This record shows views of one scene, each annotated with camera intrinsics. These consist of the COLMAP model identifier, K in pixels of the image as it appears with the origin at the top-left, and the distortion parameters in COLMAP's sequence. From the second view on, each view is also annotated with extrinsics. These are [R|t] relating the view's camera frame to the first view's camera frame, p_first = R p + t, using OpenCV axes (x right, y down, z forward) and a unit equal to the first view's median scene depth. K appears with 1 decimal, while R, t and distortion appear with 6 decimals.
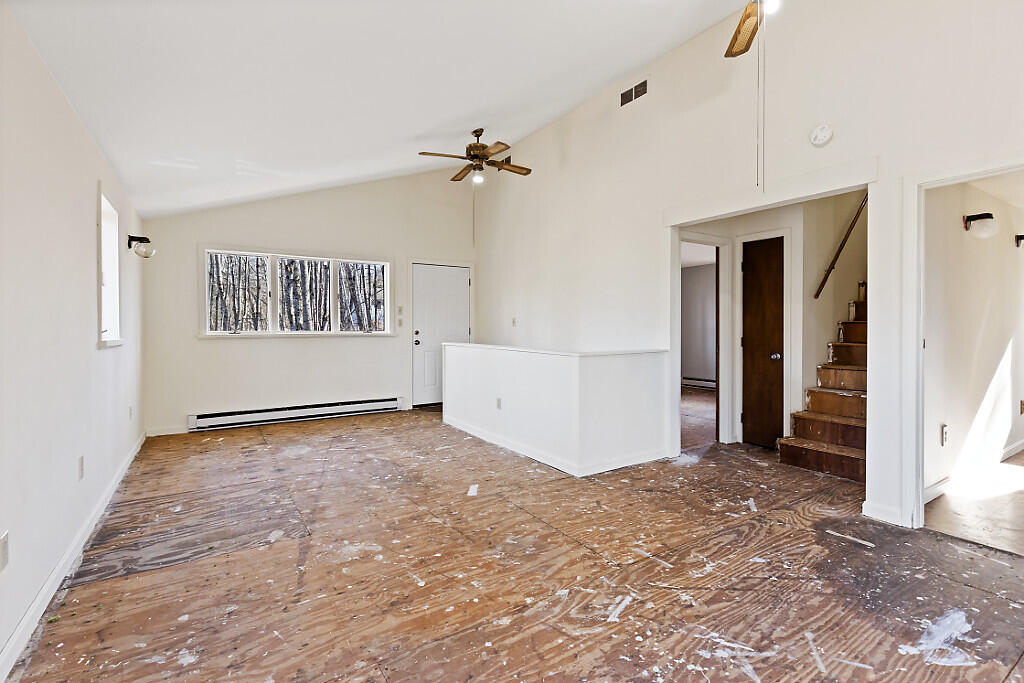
lens RADIAL K [[464.9, 0, 511.9], [0, 464.9, 332.4], [0, 0, 1]] dist [-0.000271, -0.000336]
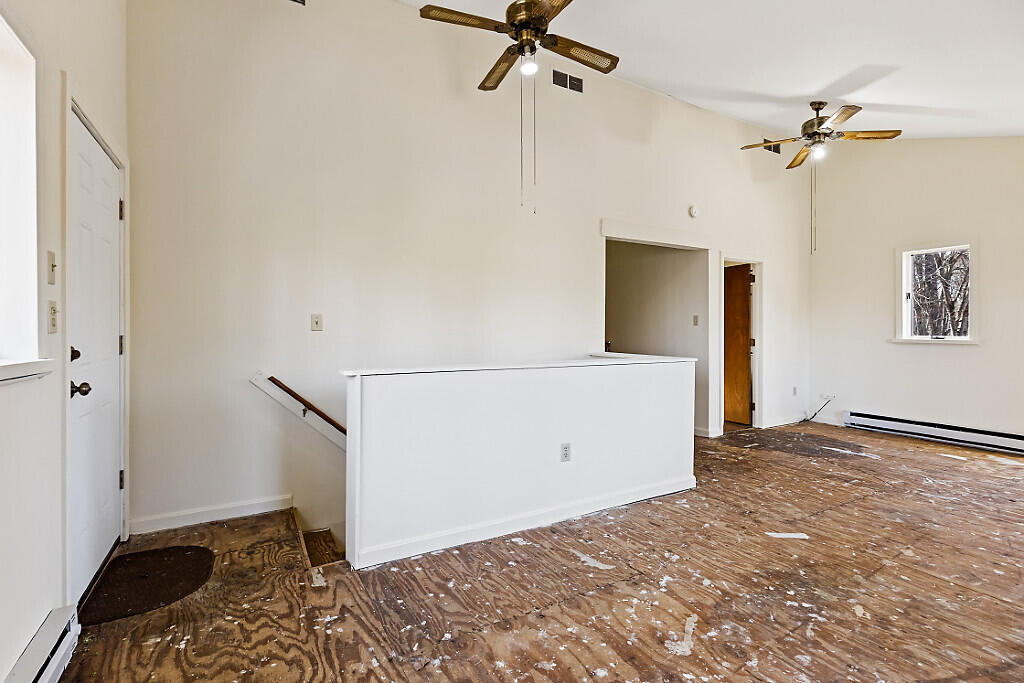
lens RADIAL K [[471.3, 0, 510.1], [0, 471.3, 325.6], [0, 0, 1]] dist [0.000545, -0.000023]
pose [[0.066560, 0.008796, 0.997744, -1.041513], [0.015445, 0.999832, -0.009845, -0.020866], [-0.997663, 0.016066, 0.066413, 1.599331]]
